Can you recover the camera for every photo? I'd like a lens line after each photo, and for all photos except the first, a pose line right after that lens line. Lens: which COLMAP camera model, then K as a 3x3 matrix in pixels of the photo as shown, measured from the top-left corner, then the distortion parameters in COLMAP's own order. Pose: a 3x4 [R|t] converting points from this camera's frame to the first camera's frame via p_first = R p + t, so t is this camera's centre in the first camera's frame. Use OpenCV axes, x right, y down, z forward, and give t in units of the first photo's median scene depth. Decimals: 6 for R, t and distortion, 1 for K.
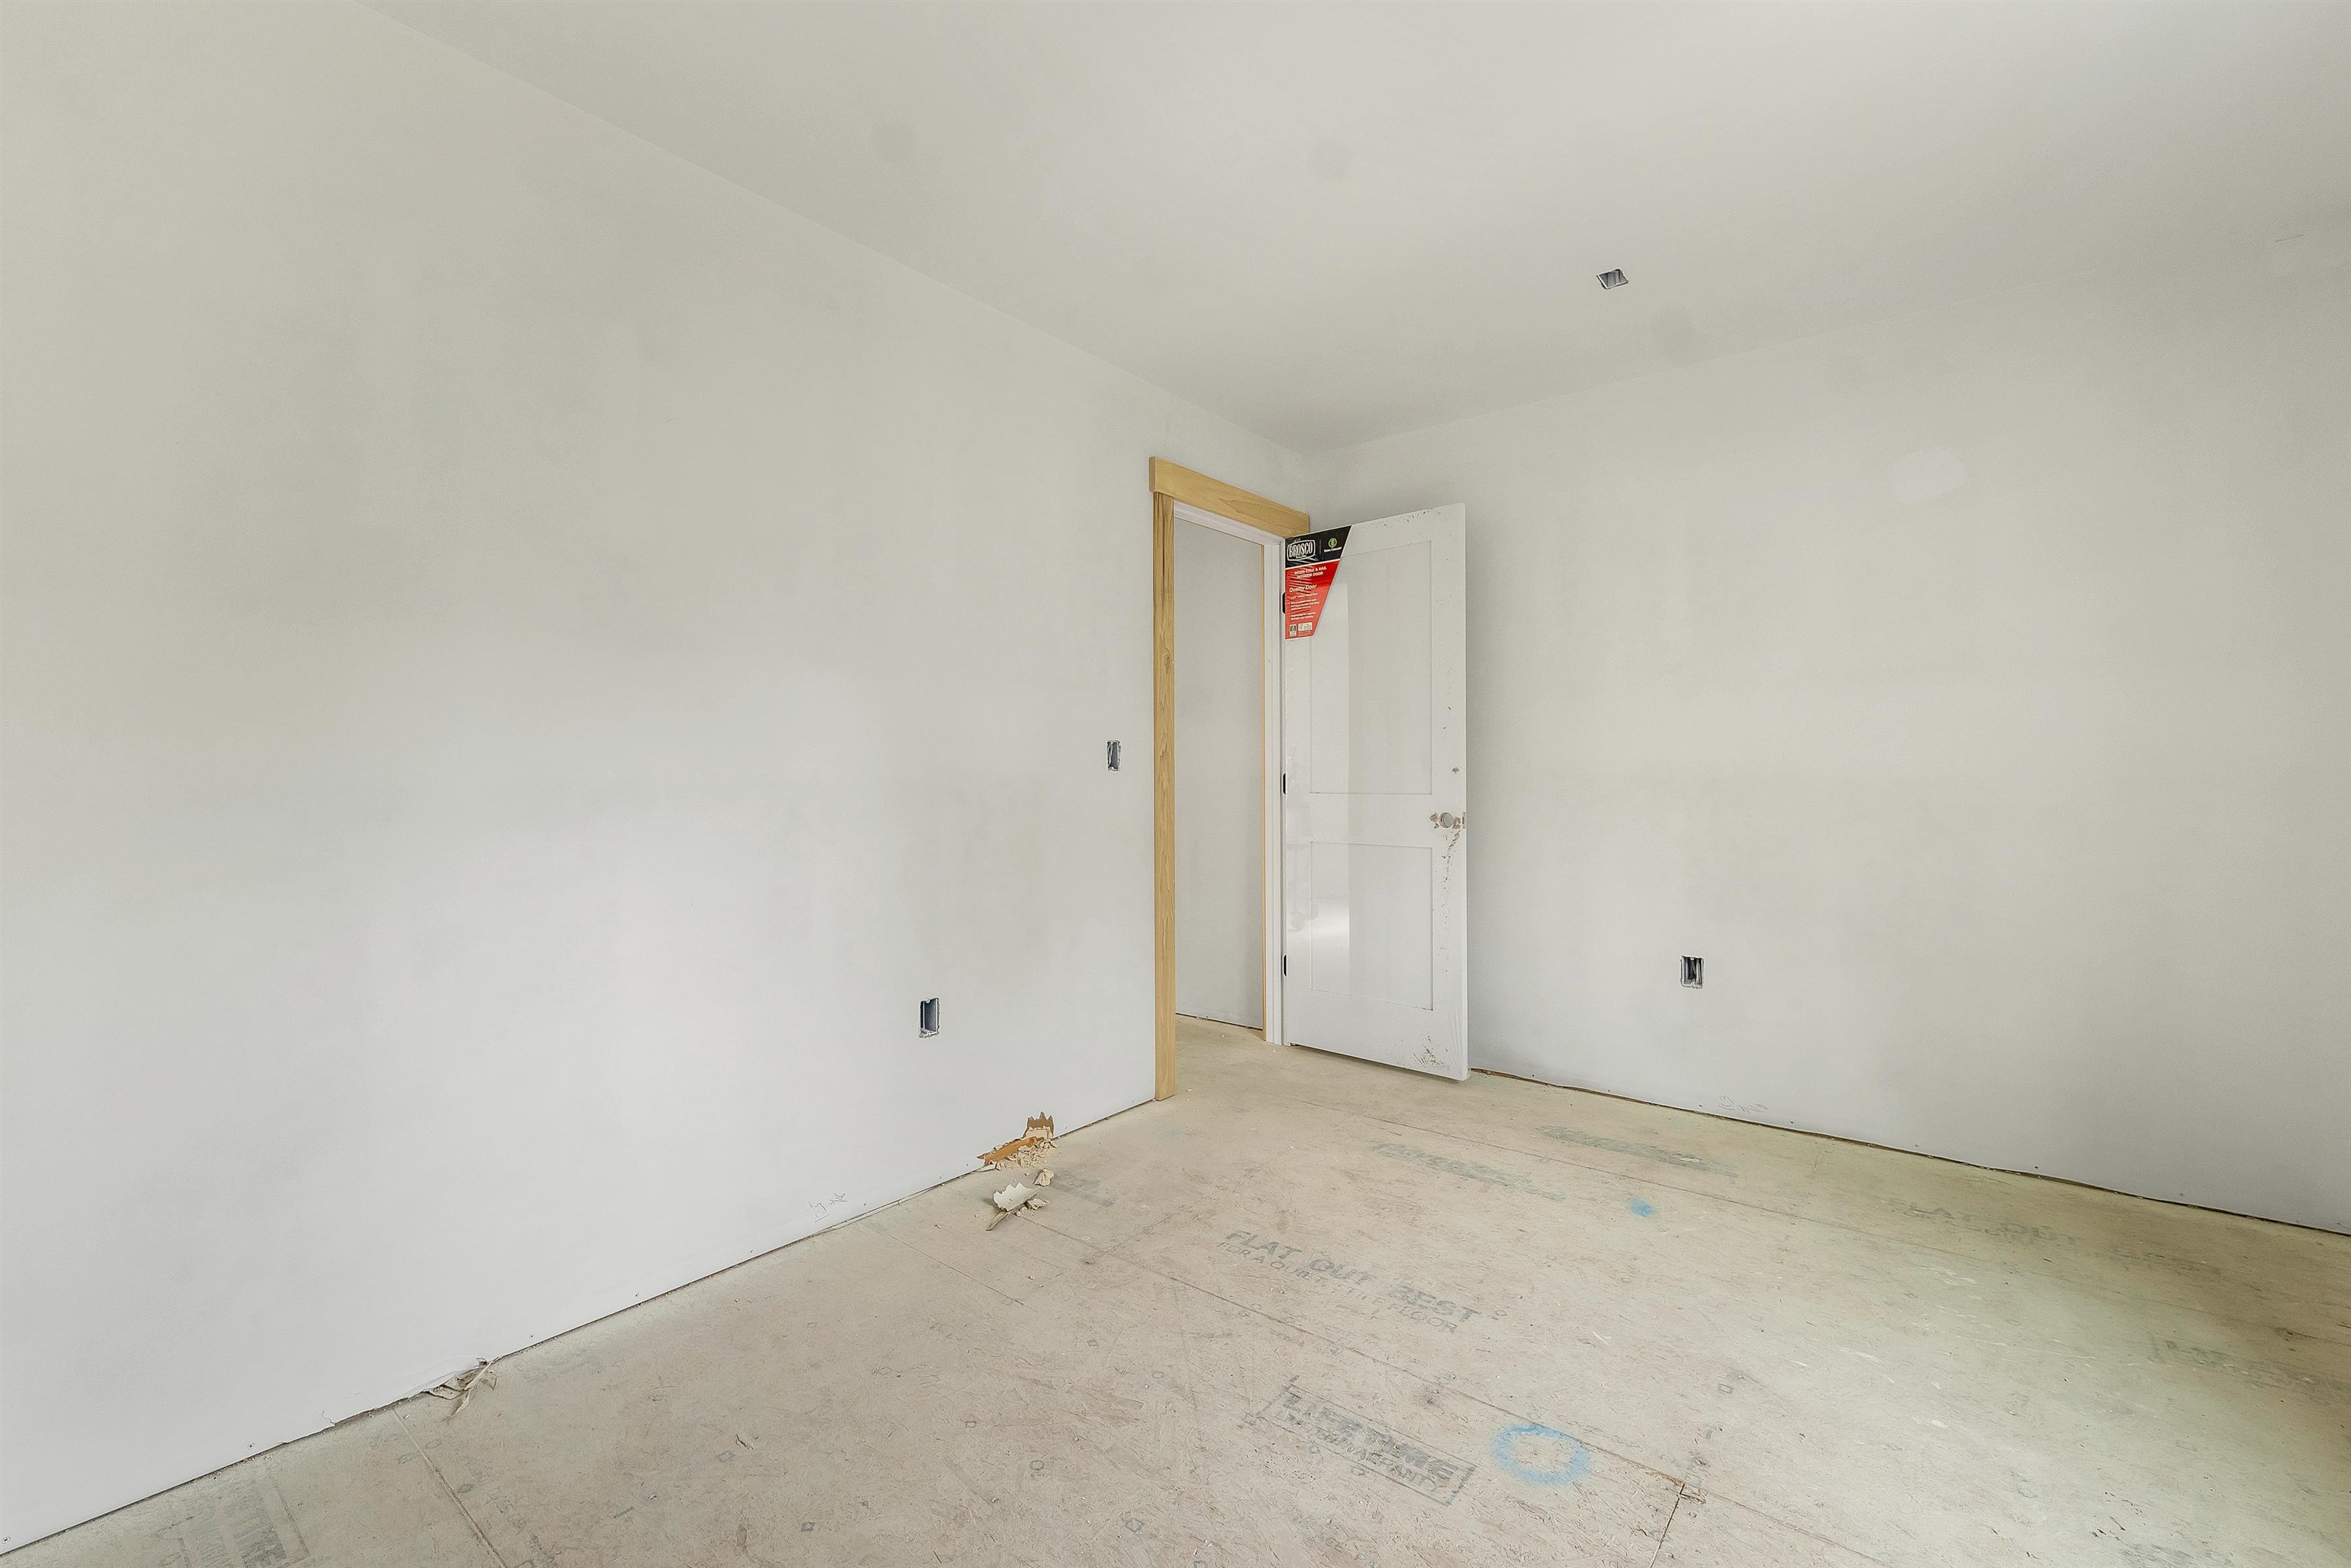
lens RADIAL K [[1001.9, 0, 1172.9], [0, 1001.9, 799.3], [0, 0, 1]] dist [-0.000643, -0.000106]
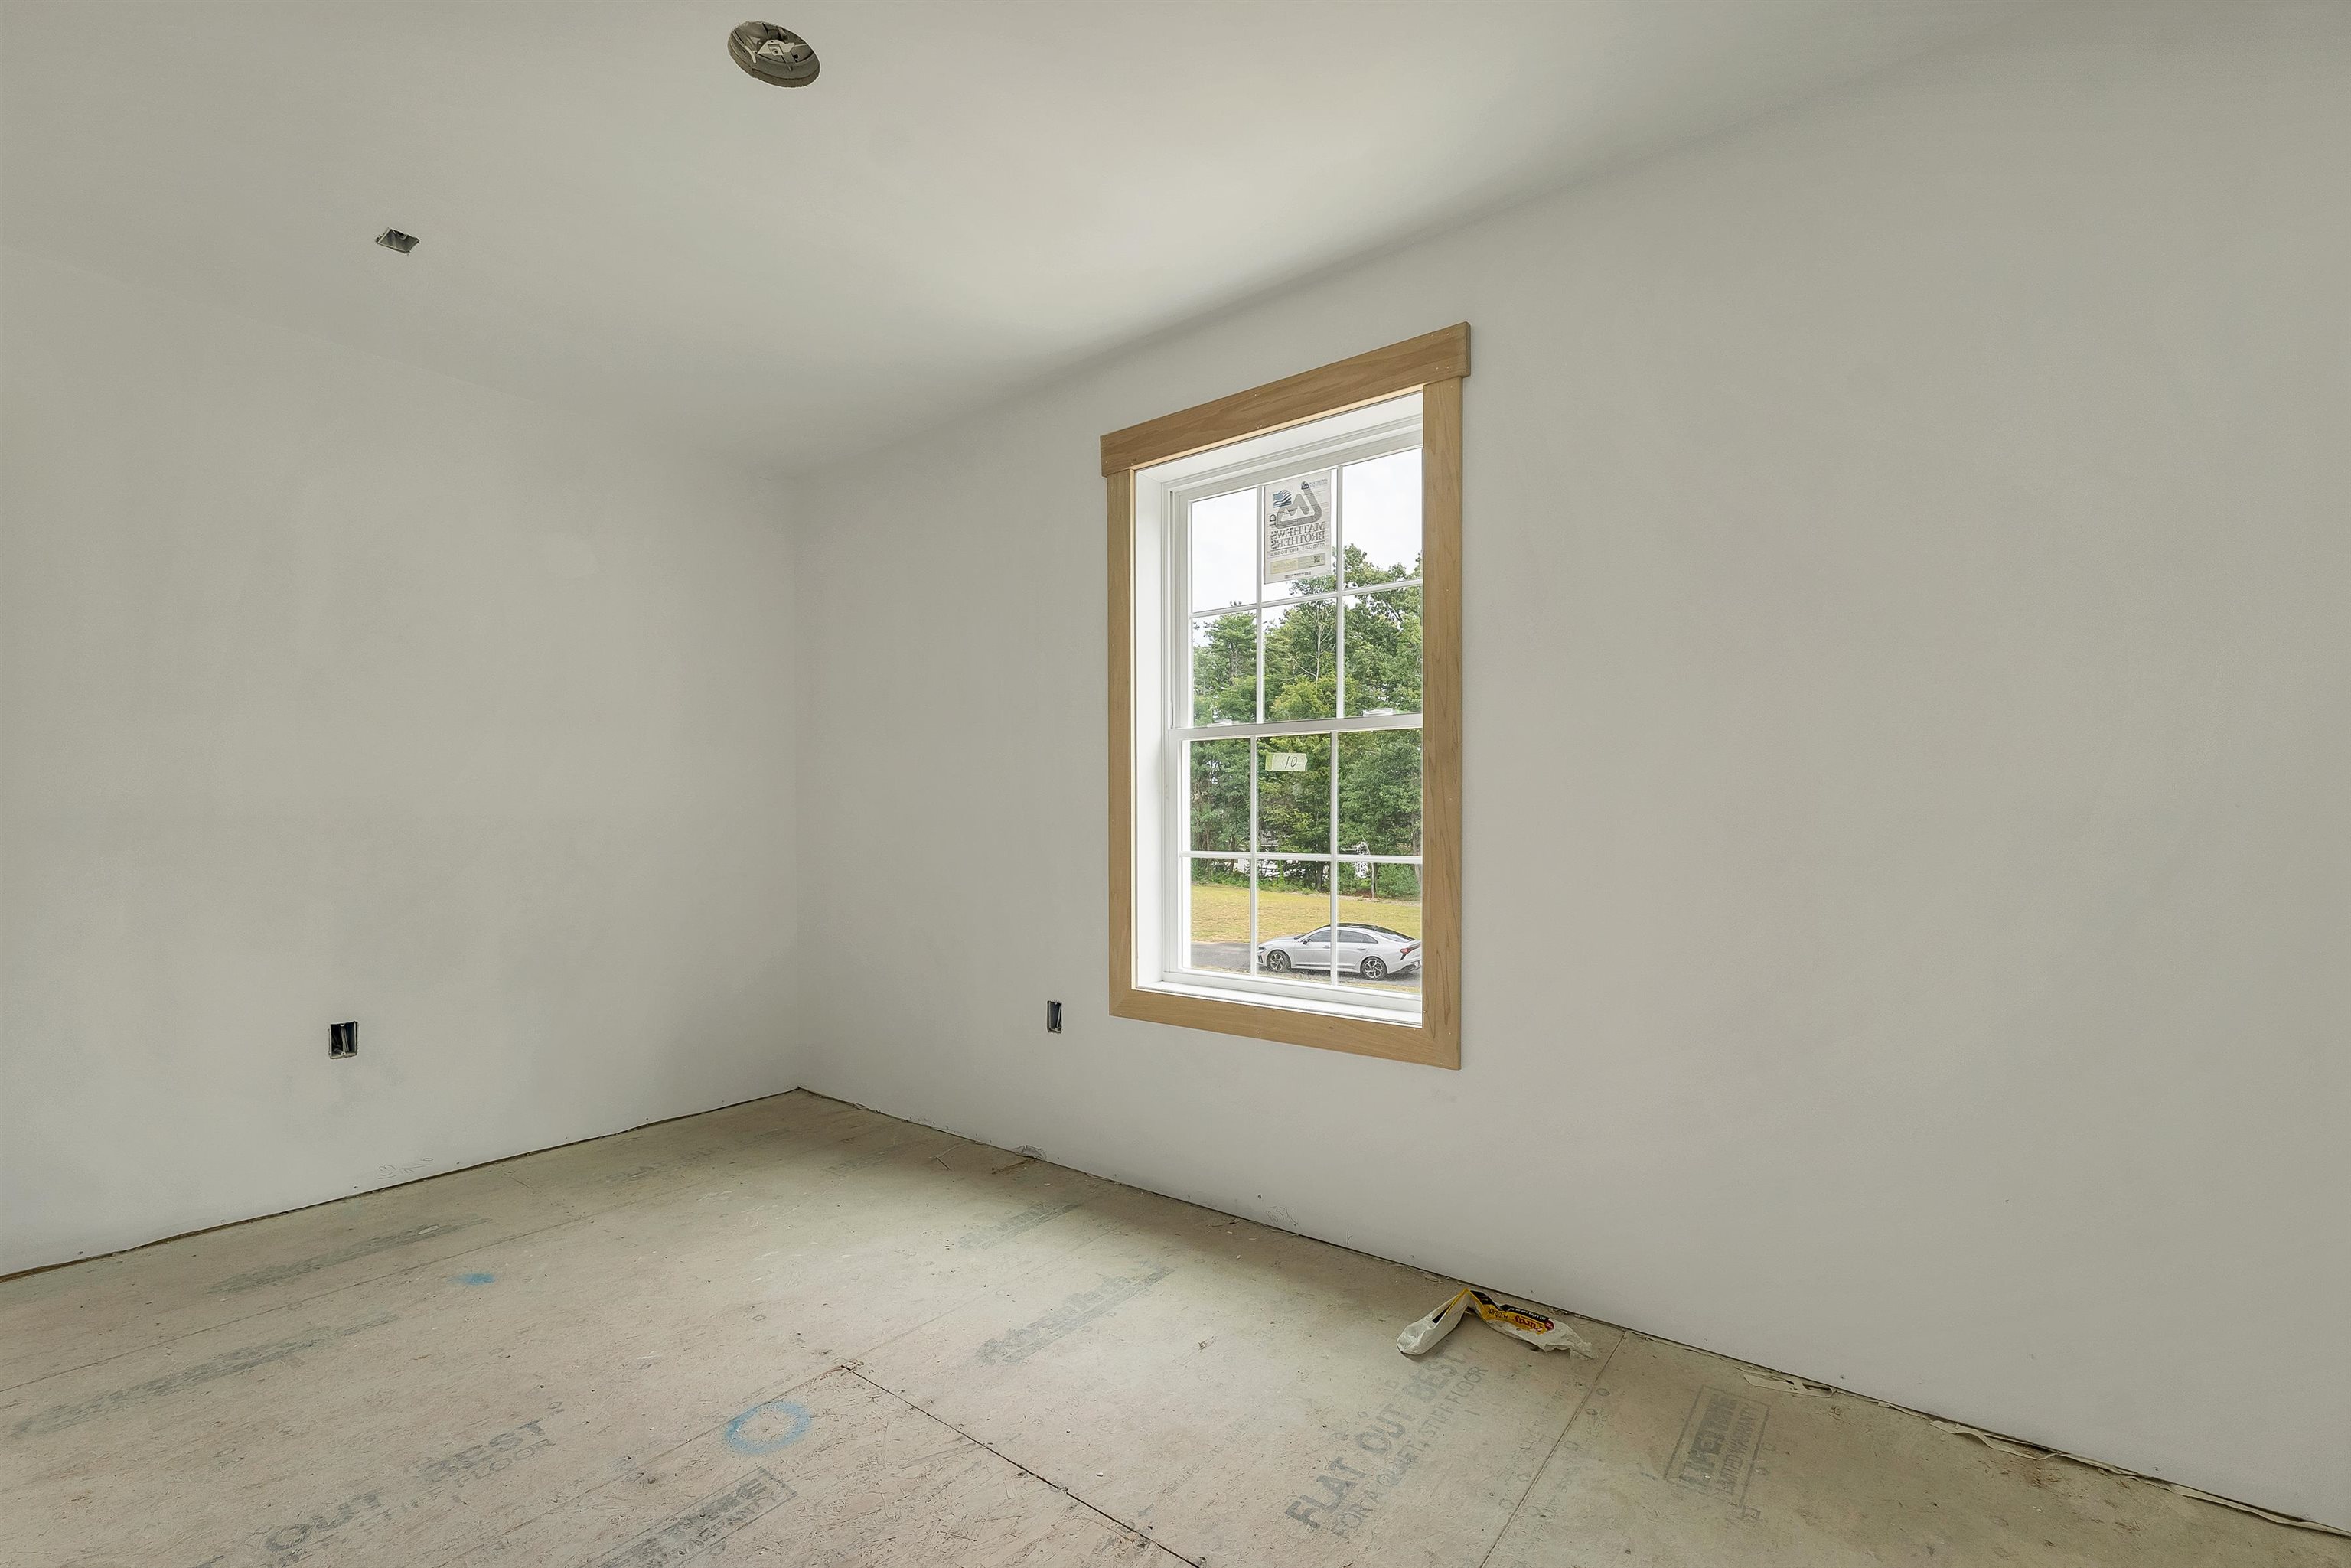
lens RADIAL K [[995.5, 0, 1171.0], [0, 995.5, 834.4], [0, 0, 1]] dist [0.000495, 0.000148]
pose [[-0.016722, -0.017654, 0.999704, -0.486635], [0.024923, 0.999526, 0.018068, -0.009538], [-0.999550, 0.025218, -0.016274, 0.365242]]
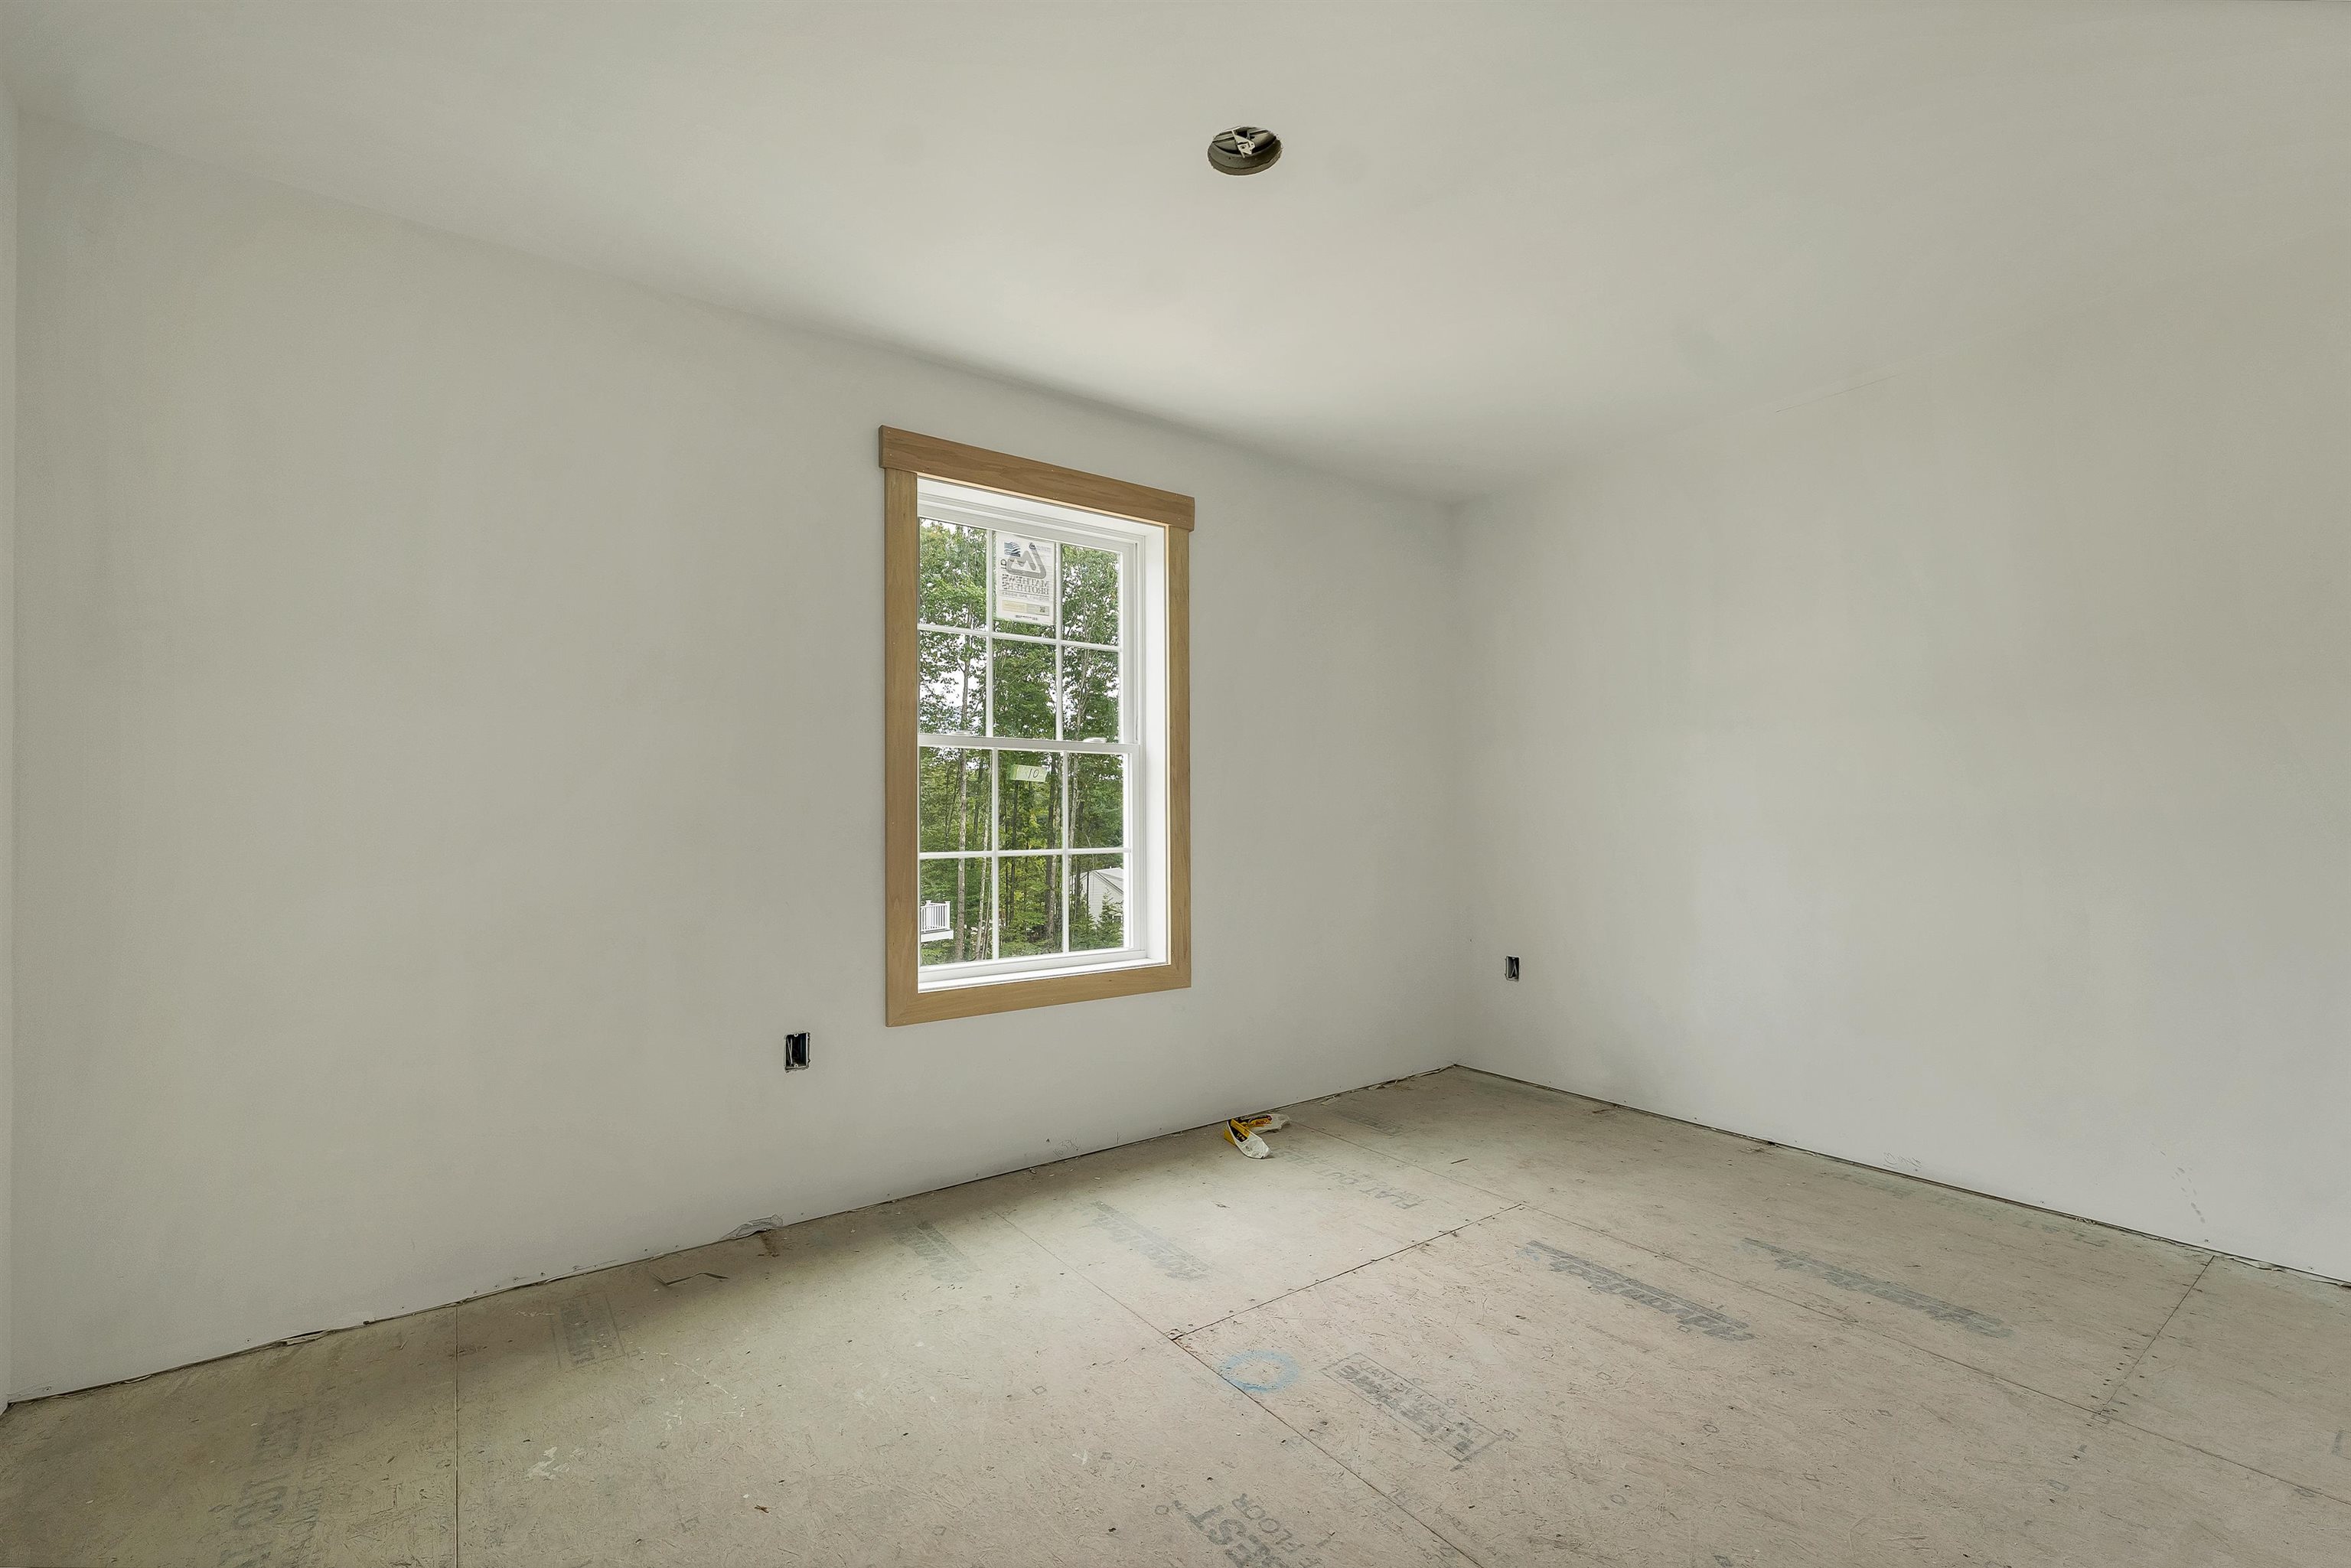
lens RADIAL K [[989.0, 0, 1171.1], [0, 989.0, 811.6], [0, 0, 1]] dist [-0.001741, -0.000216]
pose [[-0.962438, 0.008639, 0.271364, 0.090785], [0.012707, 0.999832, 0.013238, -0.030941], [-0.271204, 0.016189, -0.962386, 1.439197]]
